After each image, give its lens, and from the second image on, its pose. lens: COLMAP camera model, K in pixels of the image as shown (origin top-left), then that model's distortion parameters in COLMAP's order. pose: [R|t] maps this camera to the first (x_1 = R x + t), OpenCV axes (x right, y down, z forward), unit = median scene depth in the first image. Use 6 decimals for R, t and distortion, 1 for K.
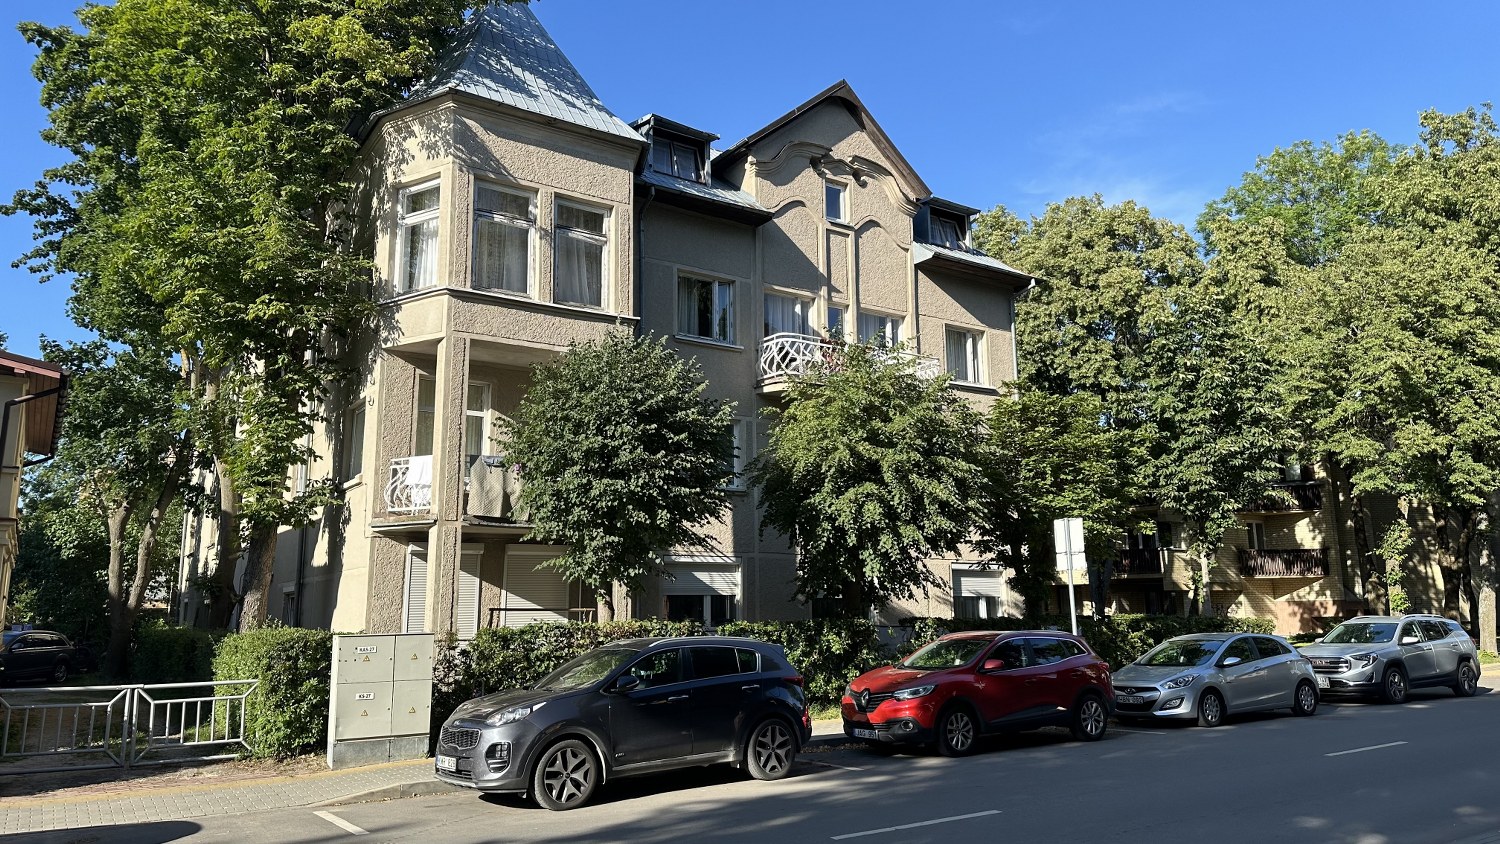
lens RADIAL K [[1045.3, 0, 776.0], [0, 1045.3, 419.4], [0, 0, 1]] dist [0.179202, -0.270148]
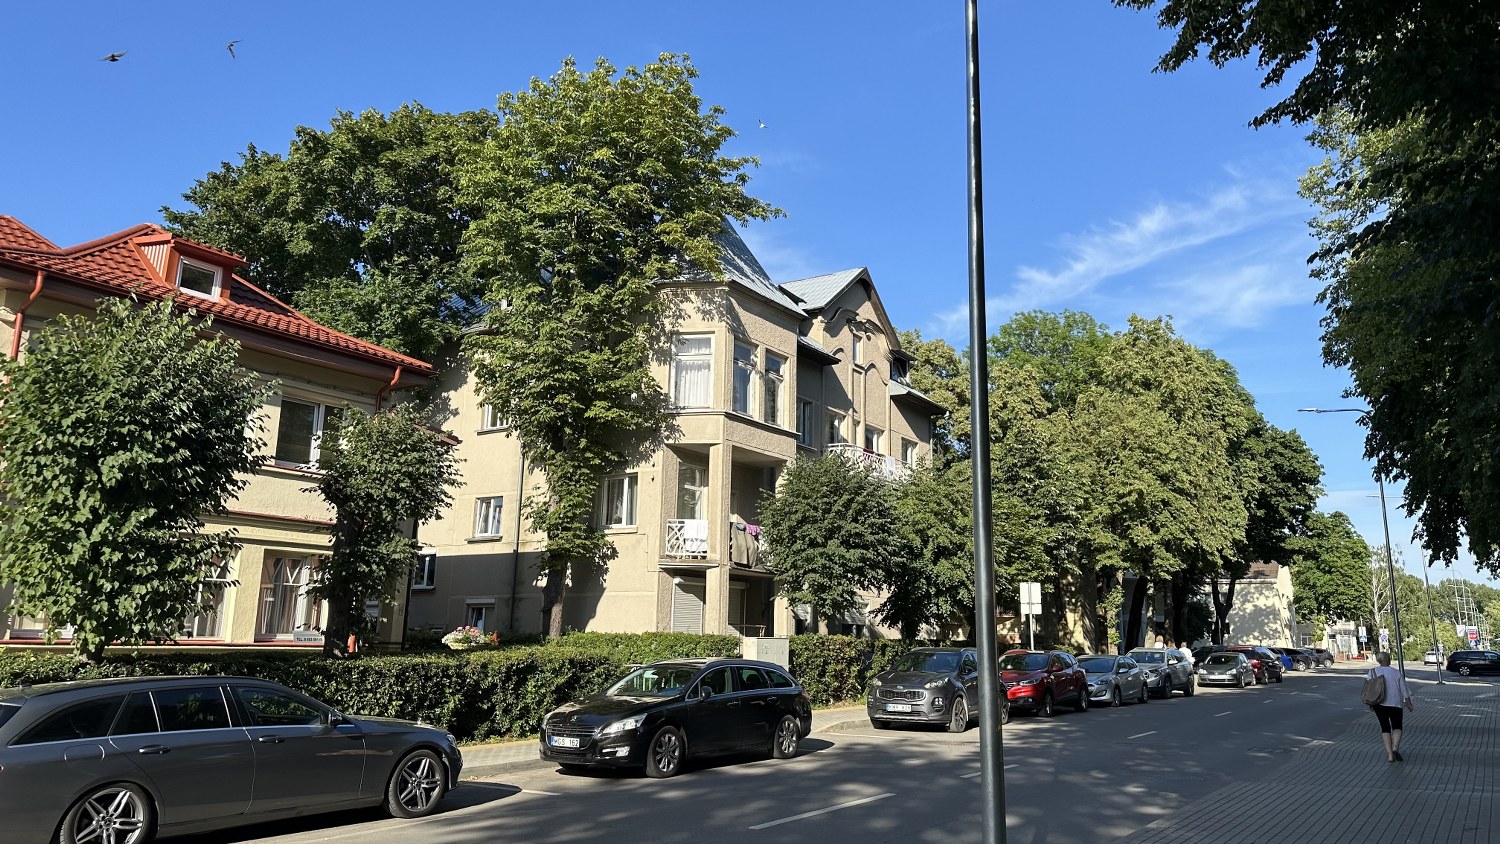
lens RADIAL K [[1045.3, 0, 776.0], [0, 1045.3, 419.4], [0, 0, 1]] dist [0.179202, -0.270148]
pose [[0.925849, 0.105255, 0.362940, -0.575727], [-0.096538, 0.994437, -0.042128, -0.040517], [-0.365356, 0.003967, 0.930860, -0.311535]]
